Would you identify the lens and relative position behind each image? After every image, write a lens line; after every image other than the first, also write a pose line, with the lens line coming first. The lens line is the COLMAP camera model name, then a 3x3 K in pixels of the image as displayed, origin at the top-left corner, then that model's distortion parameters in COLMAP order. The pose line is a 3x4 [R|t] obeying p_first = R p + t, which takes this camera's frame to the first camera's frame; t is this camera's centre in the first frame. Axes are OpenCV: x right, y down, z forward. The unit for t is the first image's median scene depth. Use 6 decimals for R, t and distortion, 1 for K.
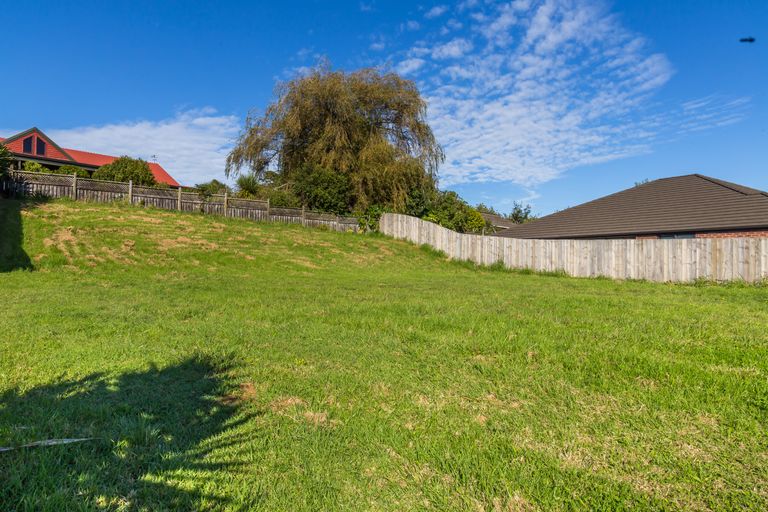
lens RADIAL K [[518.2, 0, 384.0], [0, 518.2, 256.0], [0, 0, 1]] dist [0.010154, 0.000289]
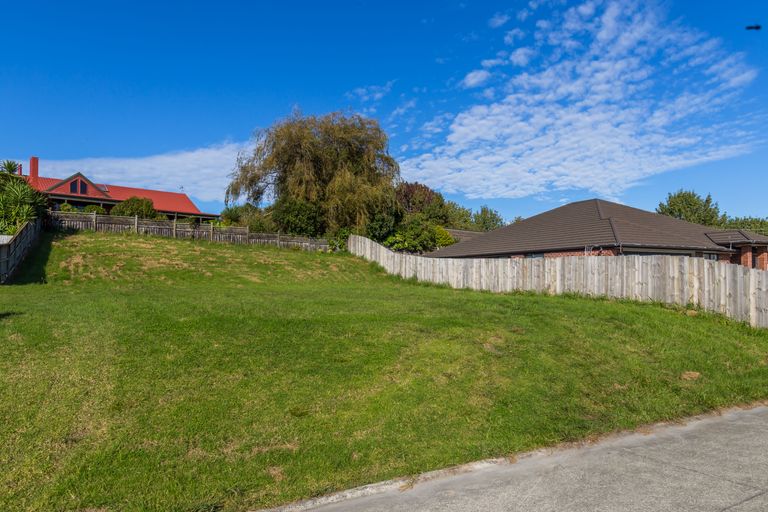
lens RADIAL K [[521.6, 0, 388.9], [0, 521.6, 273.1], [0, 0, 1]] dist [-0.007715, 0.000266]
pose [[0.990884, -0.005776, -0.134591, 0.263347], [0.007027, 0.999936, 0.008822, -0.005998], [0.134531, -0.009688, 0.990862, -0.174609]]
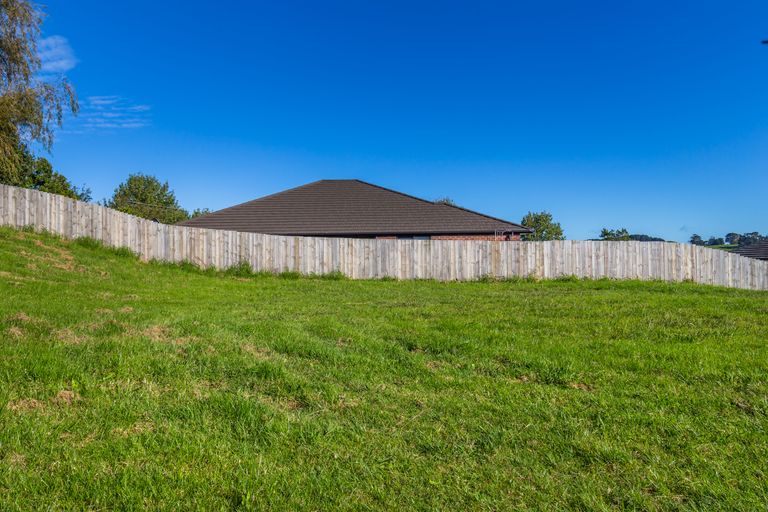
lens RADIAL K [[541.3, 0, 384.0], [0, 541.3, 256.0], [0, 0, 1]] dist [0.005316, 0.001355]
pose [[0.518387, -0.003976, 0.855137, -0.290240], [0.000445, 0.999990, 0.004380, -0.003137], [-0.855146, -0.001890, 0.518384, 0.319670]]
